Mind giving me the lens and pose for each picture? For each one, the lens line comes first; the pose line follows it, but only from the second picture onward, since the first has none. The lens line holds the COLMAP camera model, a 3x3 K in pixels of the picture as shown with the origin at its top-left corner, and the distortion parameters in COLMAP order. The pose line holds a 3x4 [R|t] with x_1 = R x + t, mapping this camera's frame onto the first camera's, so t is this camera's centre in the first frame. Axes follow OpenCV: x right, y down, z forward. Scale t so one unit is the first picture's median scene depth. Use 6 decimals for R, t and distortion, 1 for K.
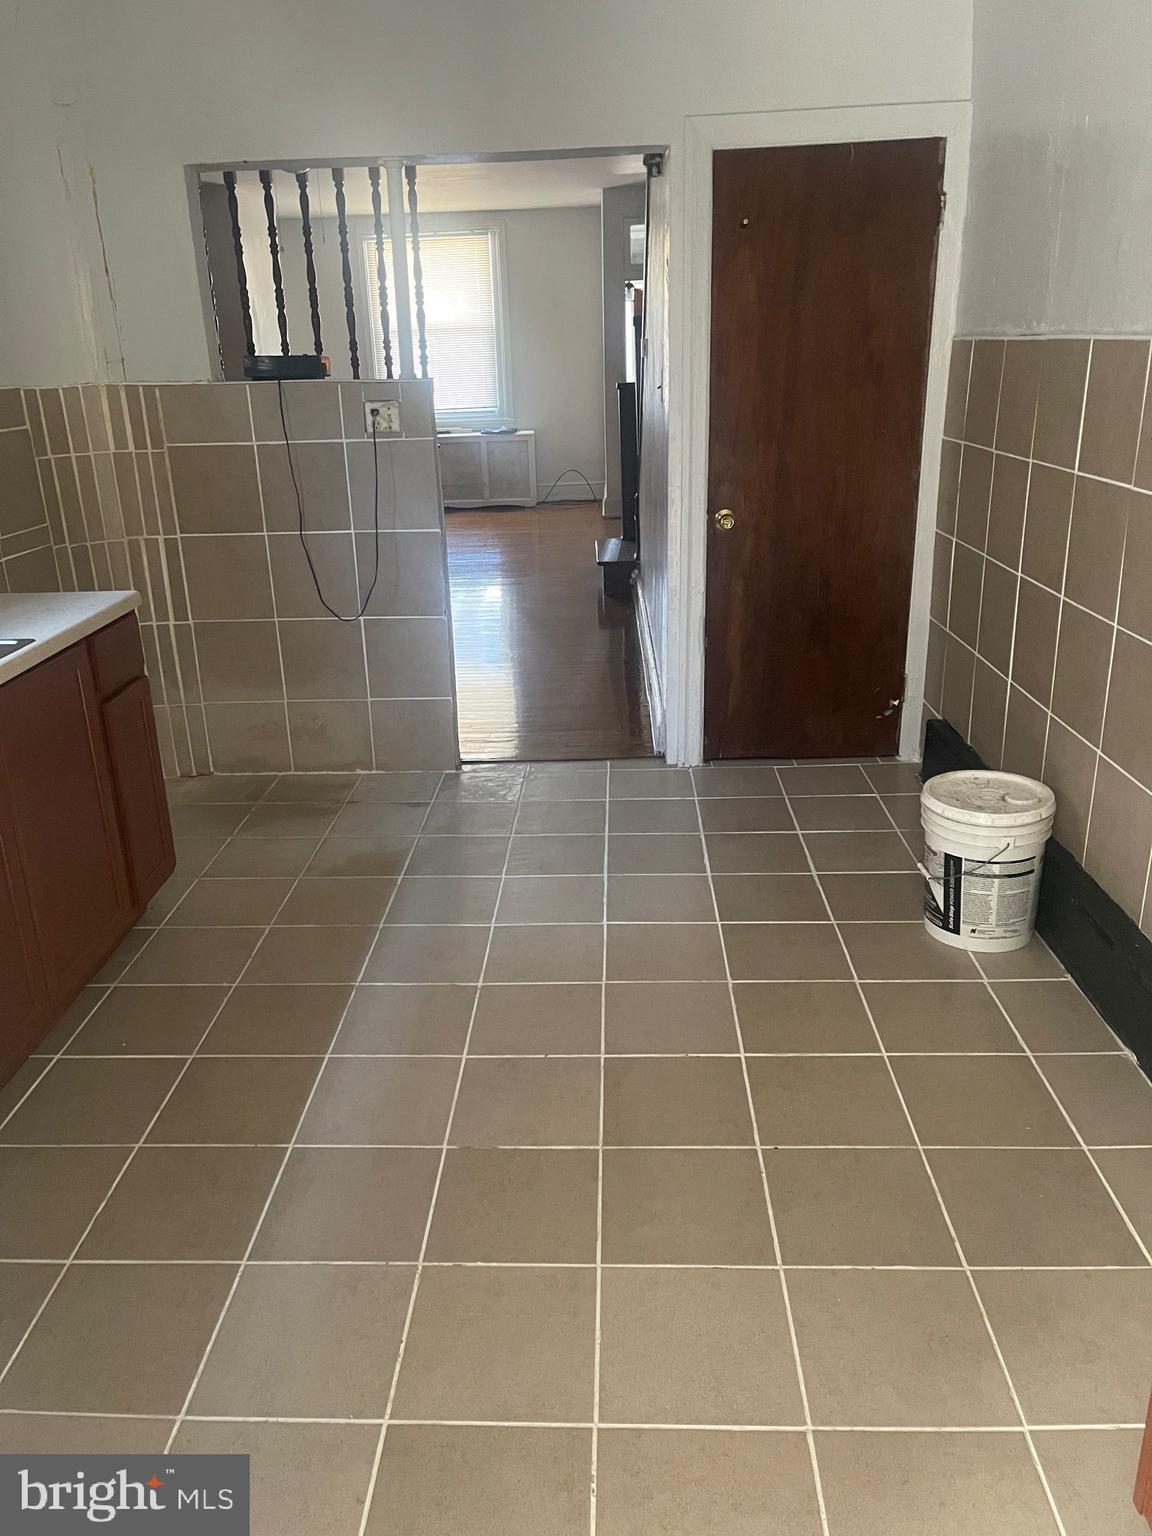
lens RADIAL K [[1153.3, 0, 575.0], [0, 1153.3, 768.4], [0, 0, 1]] dist [0.074850, -0.100838]
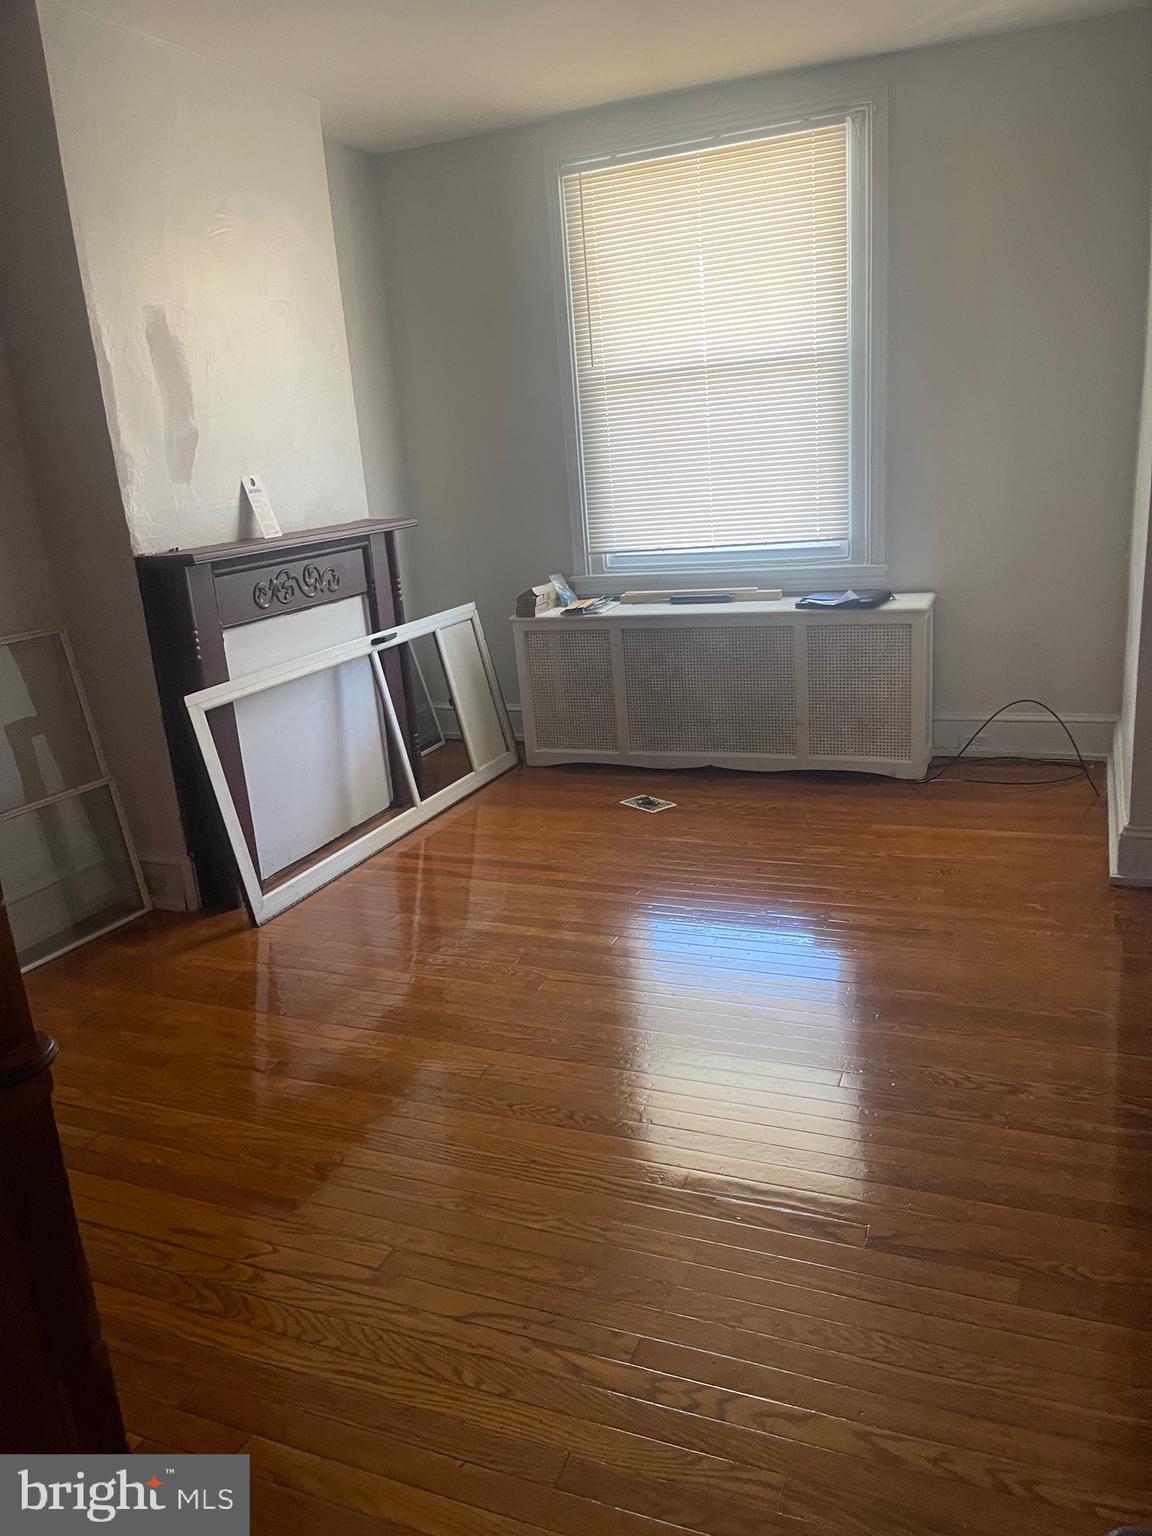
lens RADIAL K [[1153.3, 0, 573.9], [0, 1153.3, 769.8], [0, 0, 1]] dist [0.074850, -0.100838]
pose [[0.931070, 0.066697, -0.358691, -0.002283], [-0.081861, 0.996272, -0.027237, -0.209625], [0.355537, 0.054723, 0.933059, 0.580603]]
